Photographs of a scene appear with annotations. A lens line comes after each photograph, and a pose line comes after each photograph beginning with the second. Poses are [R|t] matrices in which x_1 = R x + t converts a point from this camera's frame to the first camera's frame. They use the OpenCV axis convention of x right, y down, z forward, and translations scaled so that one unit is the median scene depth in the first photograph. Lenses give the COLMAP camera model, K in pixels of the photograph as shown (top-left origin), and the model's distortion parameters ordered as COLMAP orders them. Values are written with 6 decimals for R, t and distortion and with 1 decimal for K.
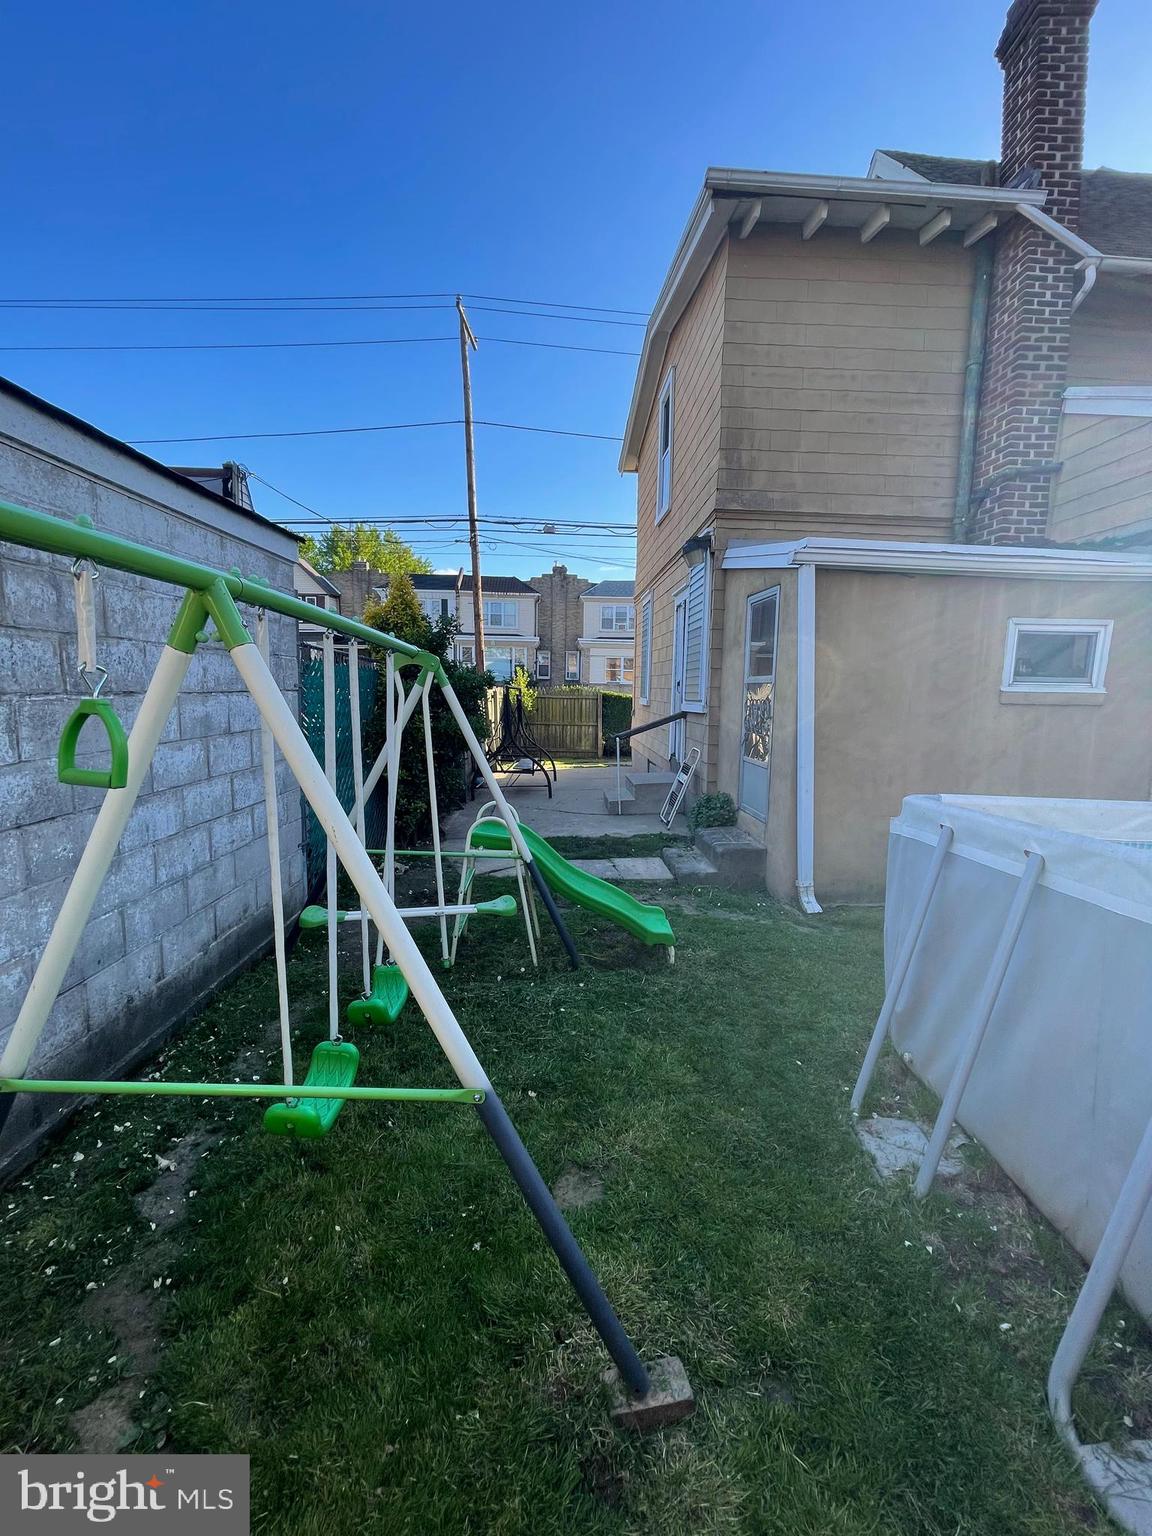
lens RADIAL K [[617.9, 0, 578.7], [0, 617.9, 770.7], [0, 0, 1]] dist [-0.003628, -0.000006]
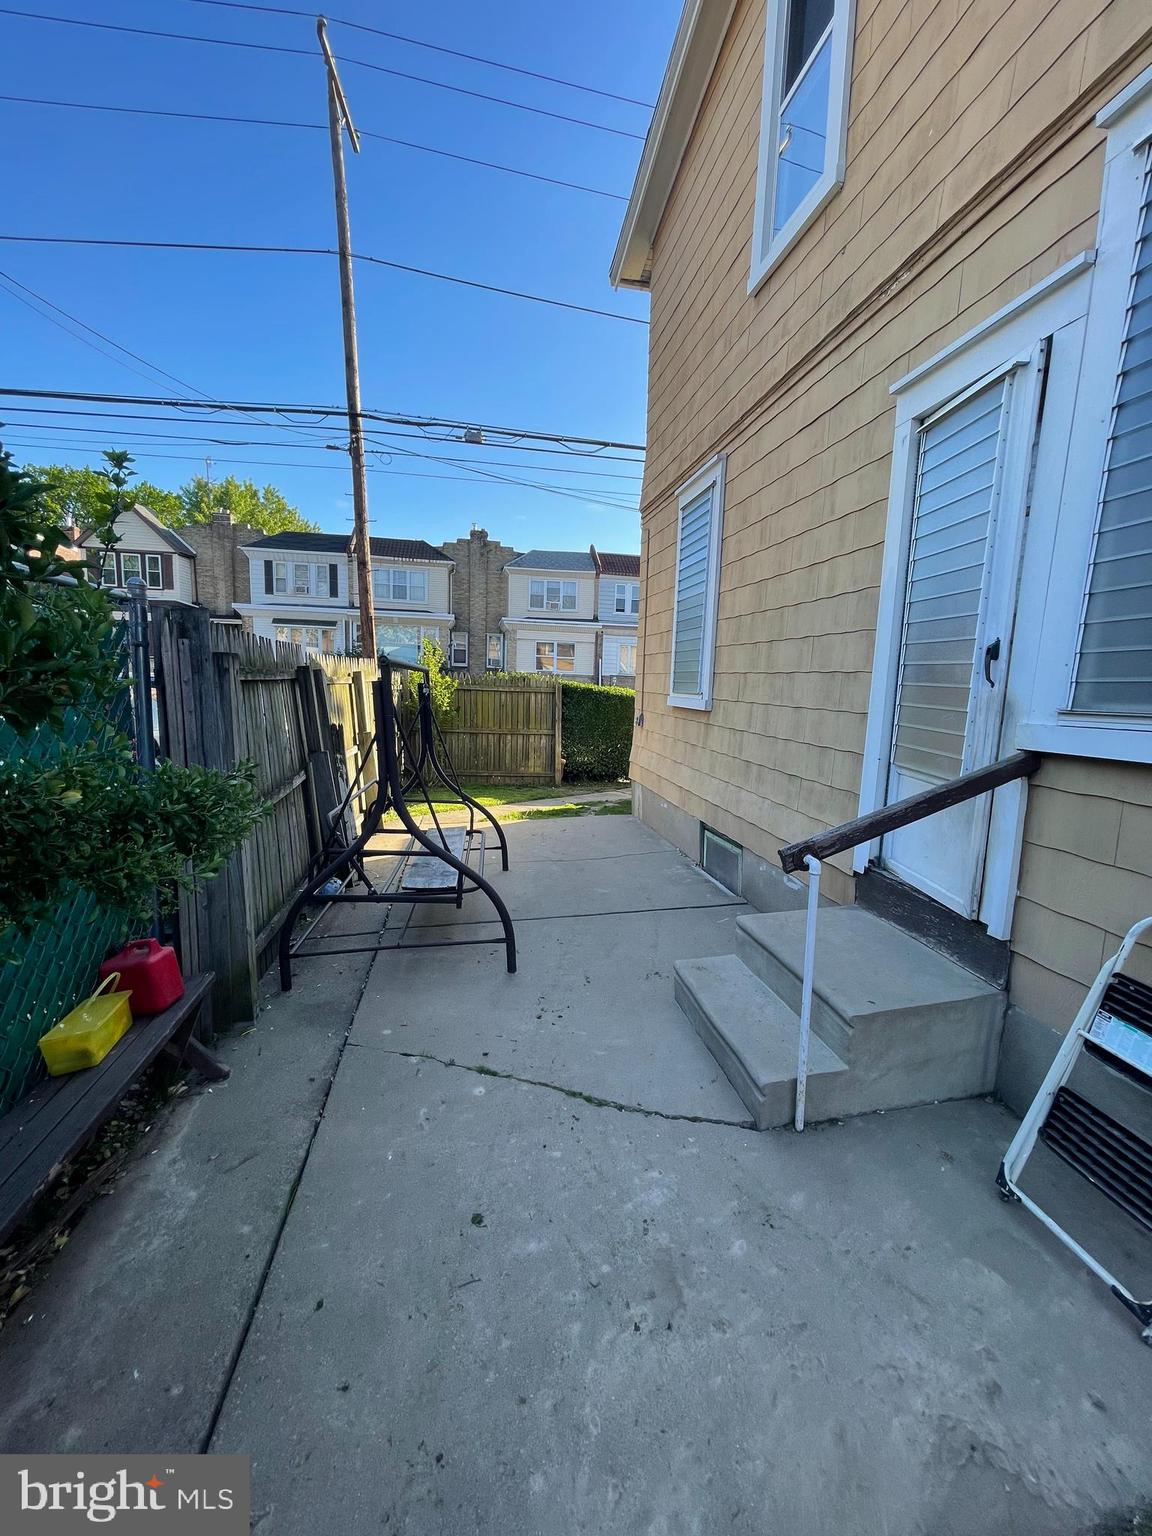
lens RADIAL K [[617.9, 0, 577.0], [0, 617.9, 766.1], [0, 0, 1]] dist [-0.003628, -0.000006]
pose [[0.990759, -0.005161, 0.135535, -0.026027], [0.004383, 0.999972, 0.006038, -0.035439], [-0.135563, -0.005388, 0.990754, 0.290950]]
